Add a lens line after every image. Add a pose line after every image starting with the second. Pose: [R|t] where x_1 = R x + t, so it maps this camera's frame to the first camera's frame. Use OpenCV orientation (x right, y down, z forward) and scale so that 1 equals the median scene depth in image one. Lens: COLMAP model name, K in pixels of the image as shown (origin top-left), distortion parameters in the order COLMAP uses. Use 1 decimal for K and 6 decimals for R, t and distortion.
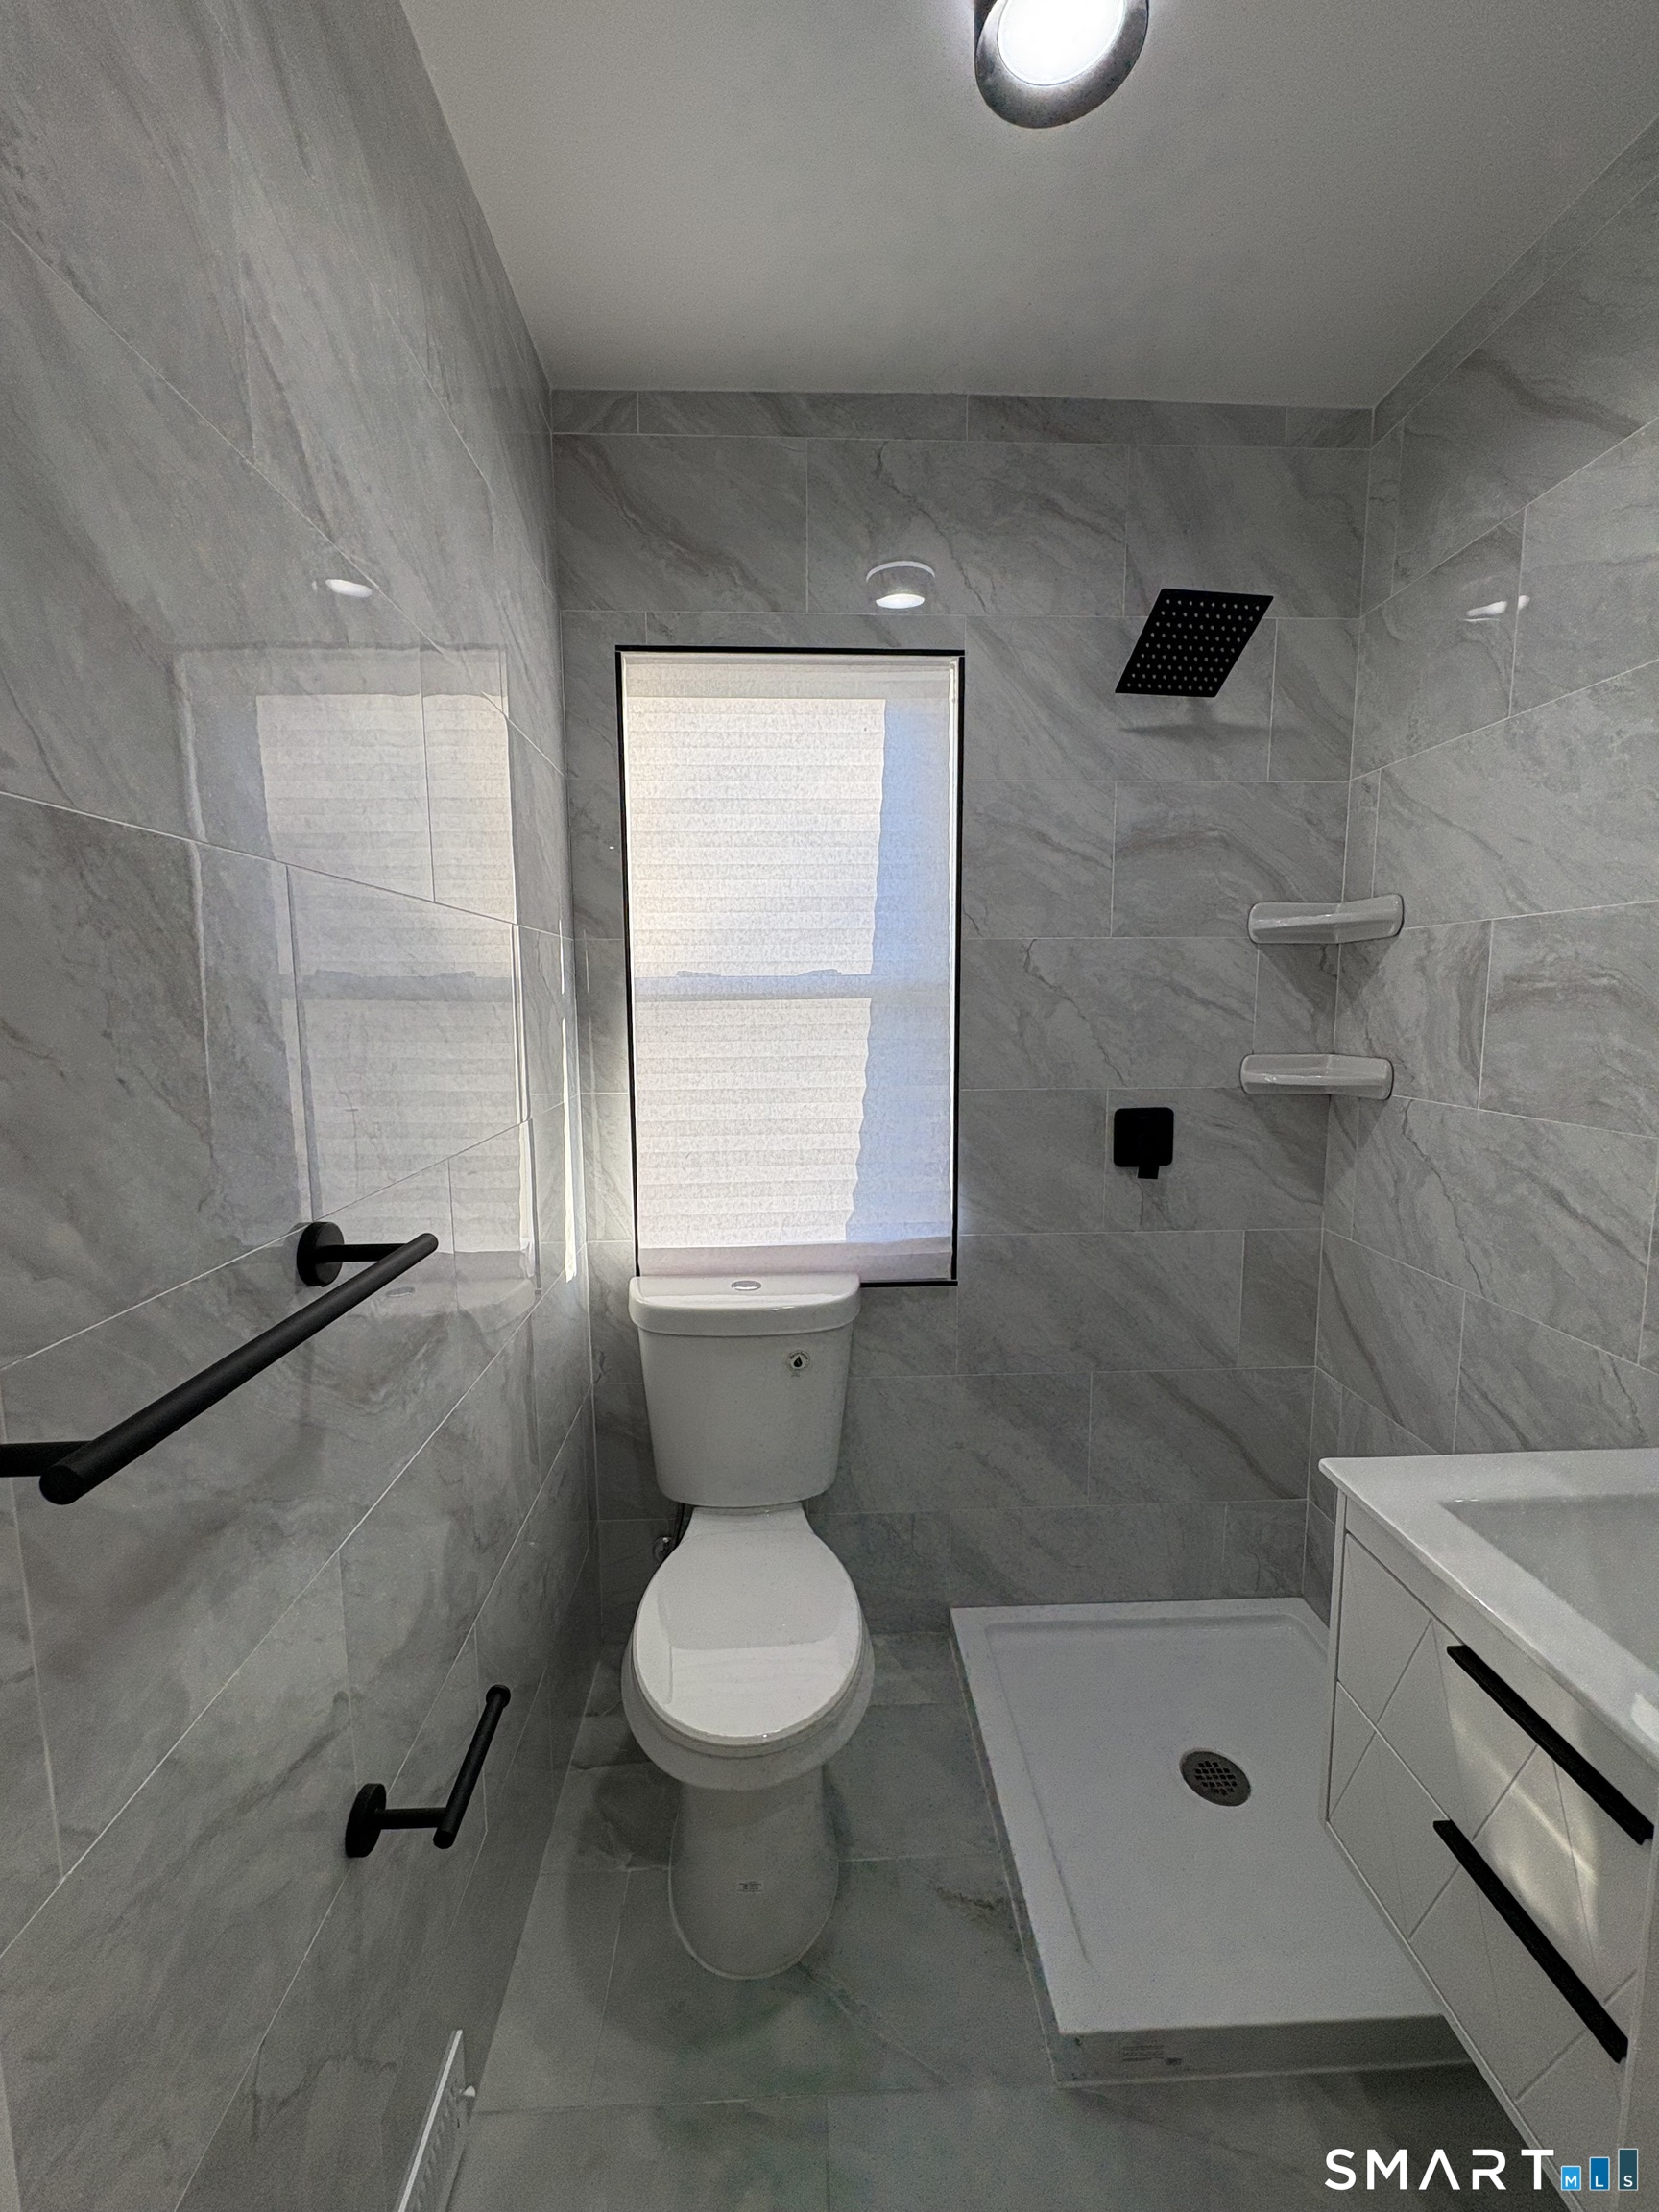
lens RADIAL K [[879.1, 0, 830.7], [0, 879.1, 1105.1], [0, 0, 1]] dist [-0.000894, 0.000279]
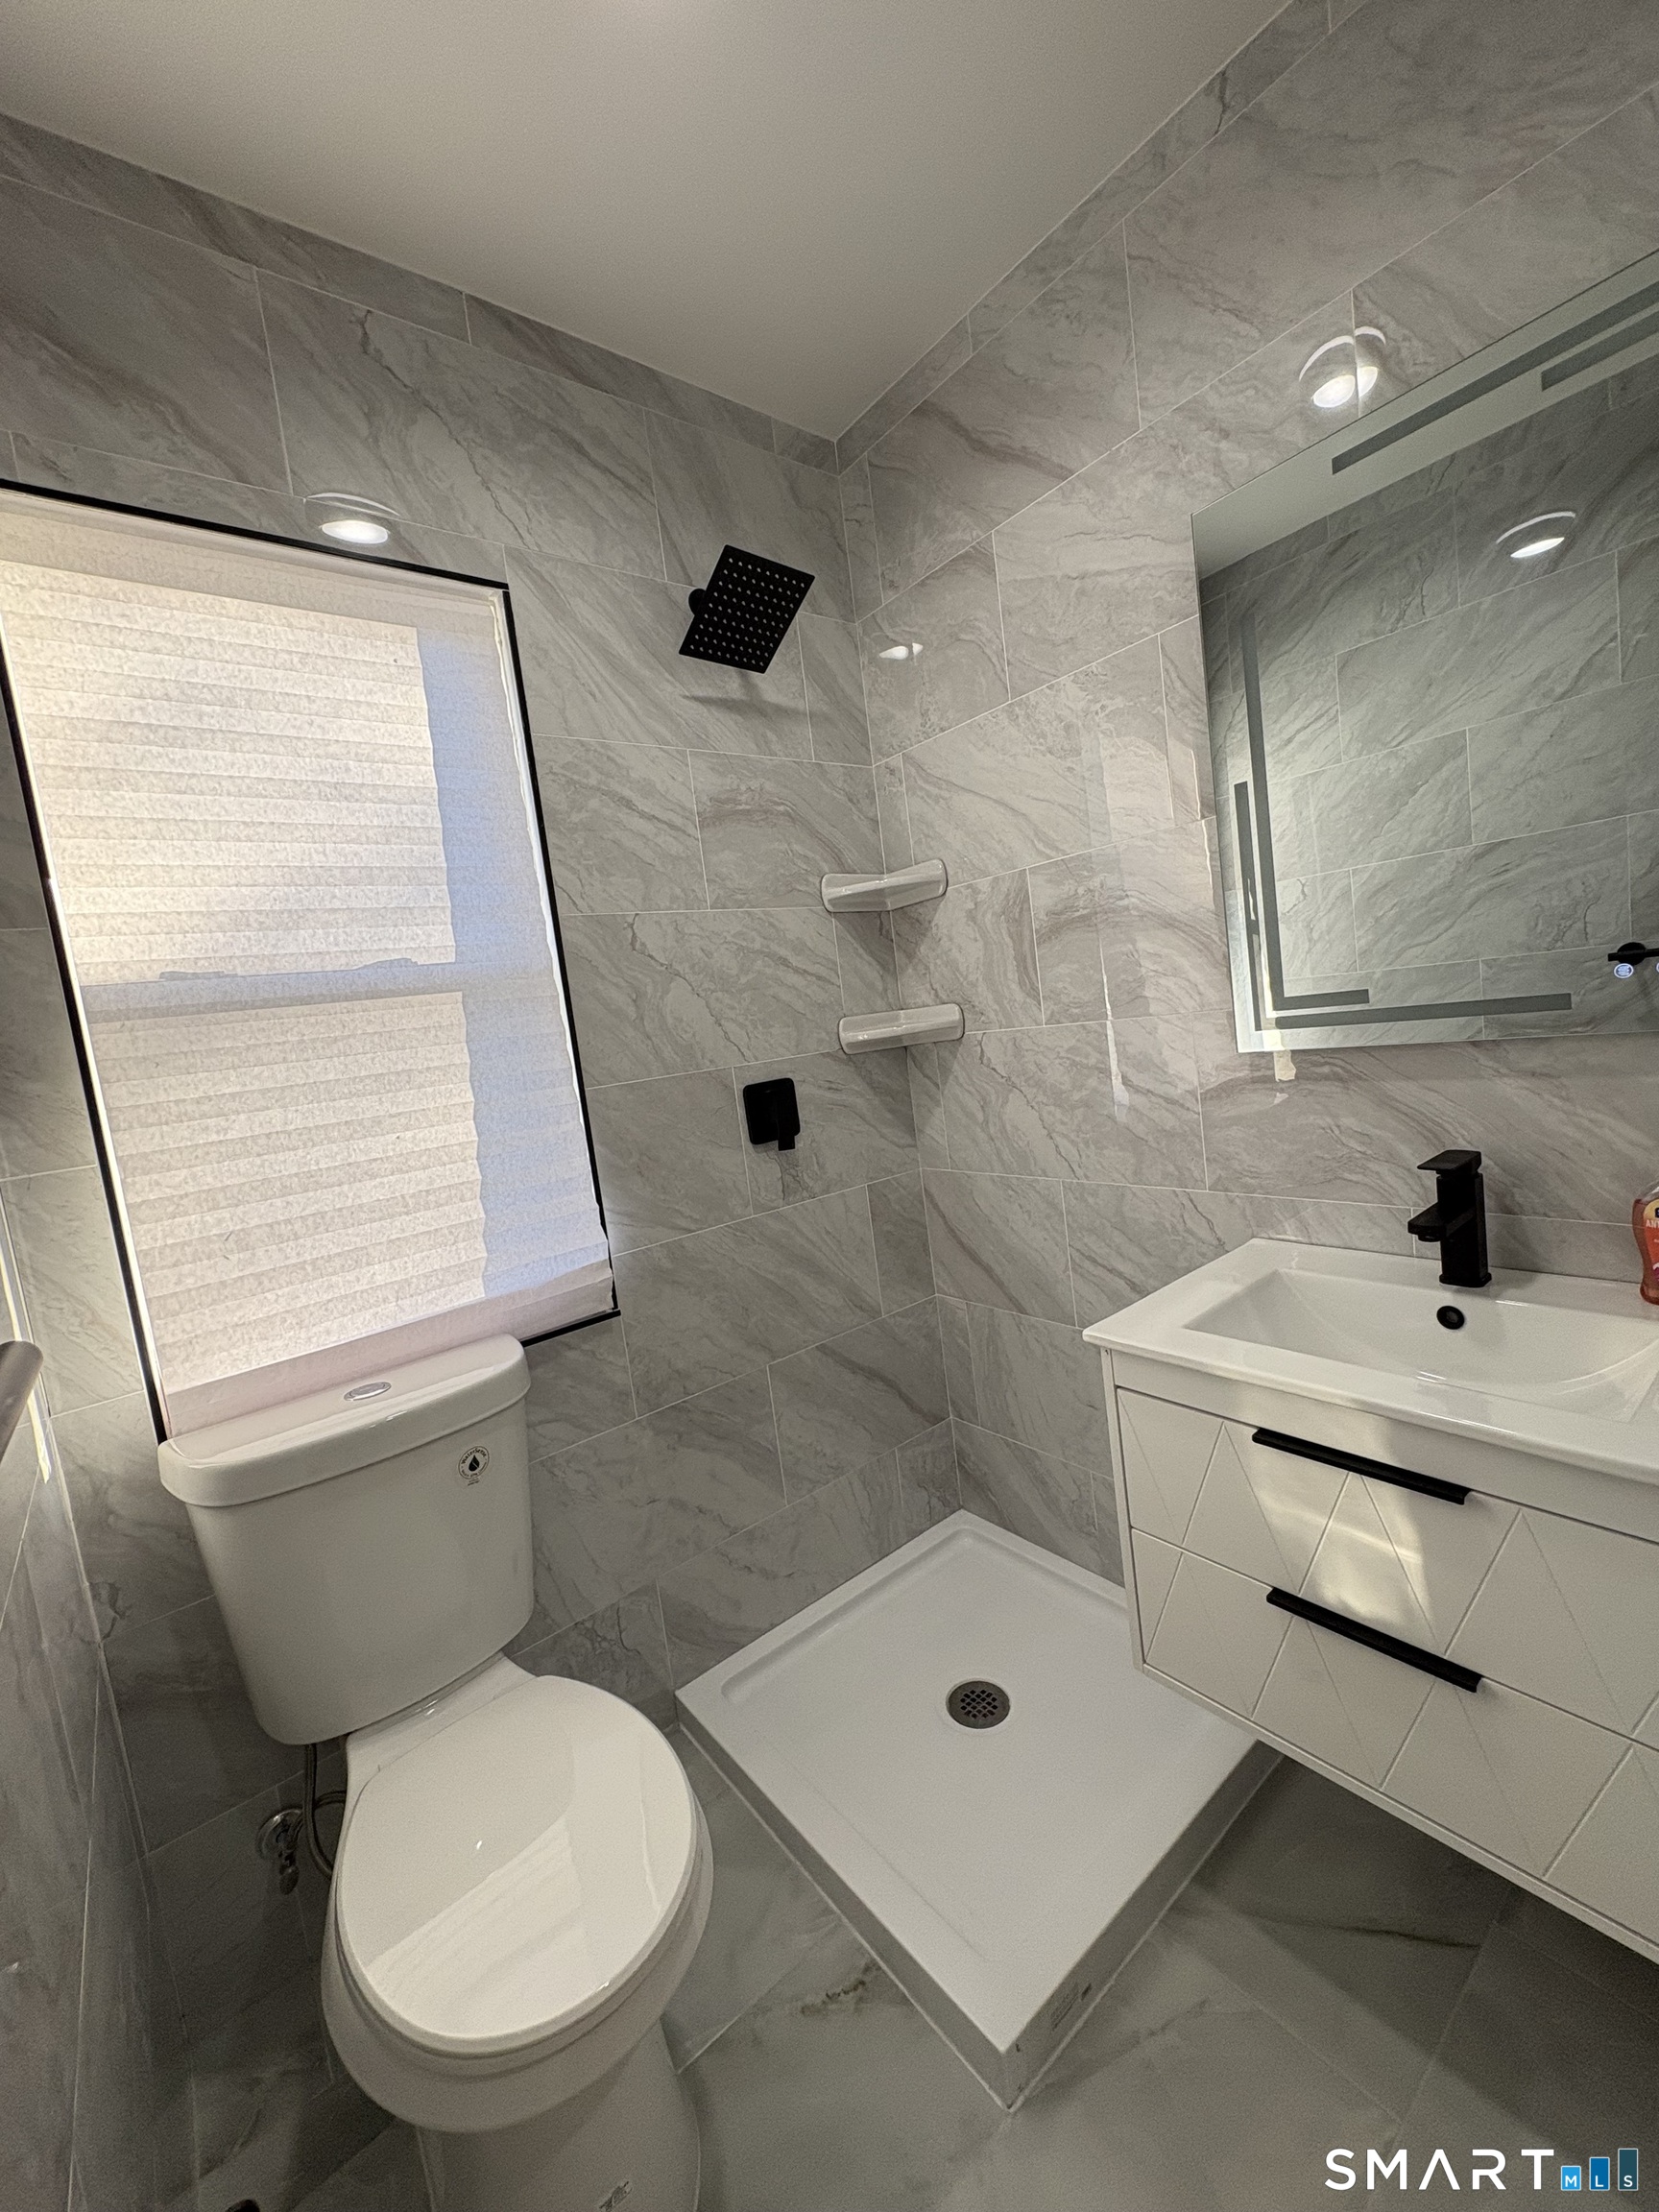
lens RADIAL K [[879.1, 0, 836.4], [0, 879.1, 1101.1], [0, 0, 1]] dist [-0.000894, 0.000279]
pose [[0.803560, -0.153341, 0.575133, -0.164546], [0.191498, 0.981475, -0.005877, 0.049750], [-0.563577, 0.114859, 0.818039, 0.168373]]
